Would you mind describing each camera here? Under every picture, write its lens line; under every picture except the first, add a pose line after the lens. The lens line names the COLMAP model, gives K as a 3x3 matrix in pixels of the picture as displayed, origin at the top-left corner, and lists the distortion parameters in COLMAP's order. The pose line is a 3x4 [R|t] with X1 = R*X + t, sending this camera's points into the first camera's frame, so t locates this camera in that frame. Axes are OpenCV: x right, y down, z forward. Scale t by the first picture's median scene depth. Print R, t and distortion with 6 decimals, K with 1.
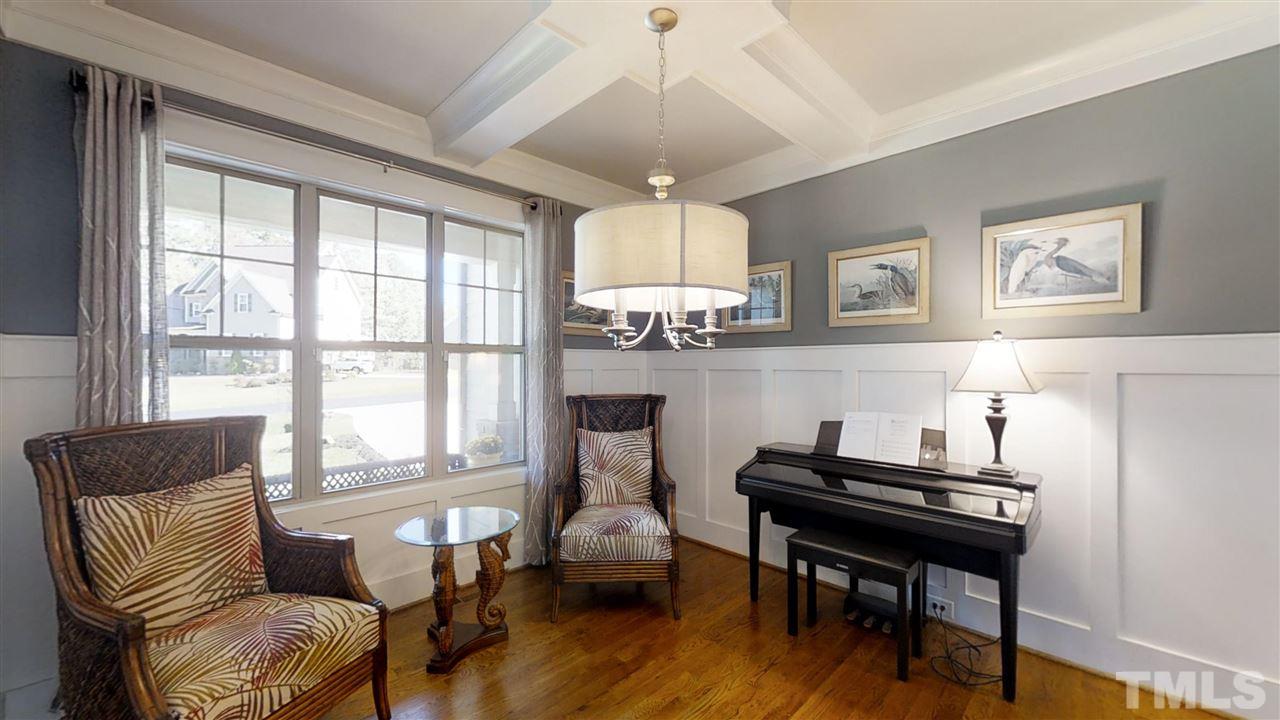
lens RADIAL K [[484.8, 0, 640.2], [0, 484.8, 364.2], [0, 0, 1]] dist [-0.000705, -0.000286]
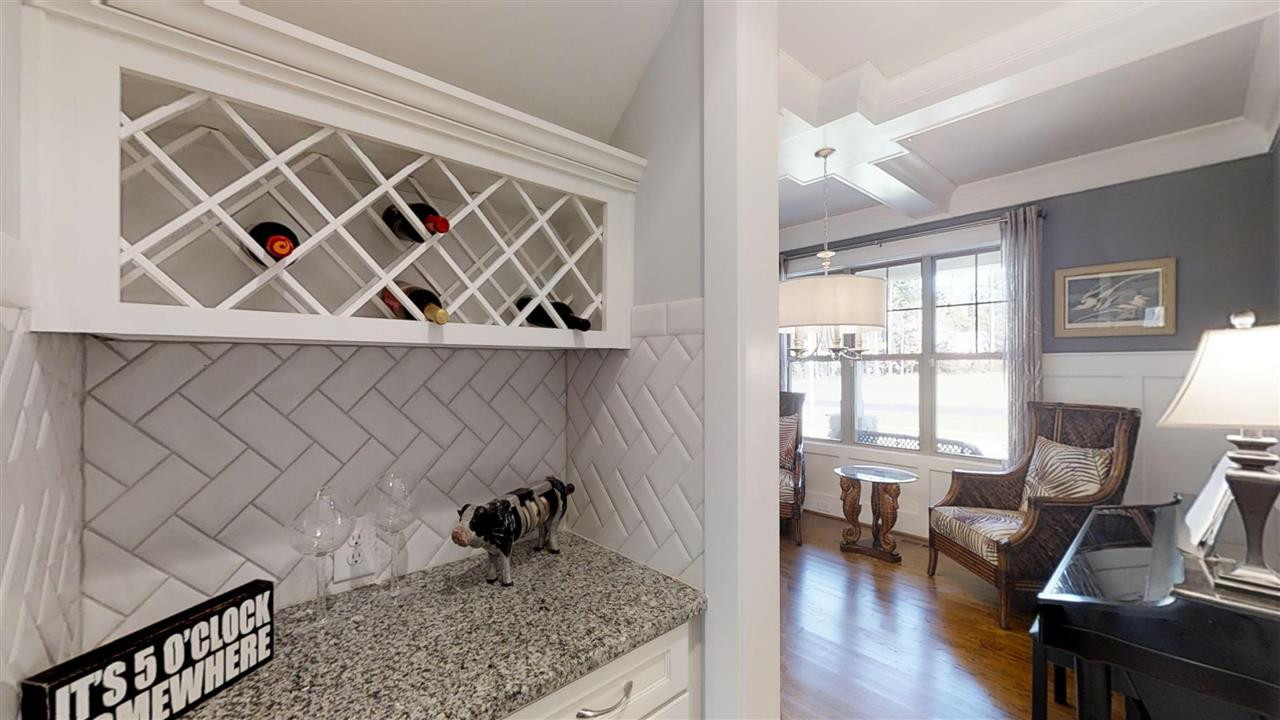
lens RADIAL K [[484.8, 0, 640.2], [0, 484.8, 364.2], [0, 0, 1]] dist [-0.000705, -0.000286]
pose [[-0.047315, -0.006250, -0.998860, 0.913517], [0.005703, 0.999962, -0.006527, -0.009962], [0.998864, -0.006006, -0.047277, 0.257311]]
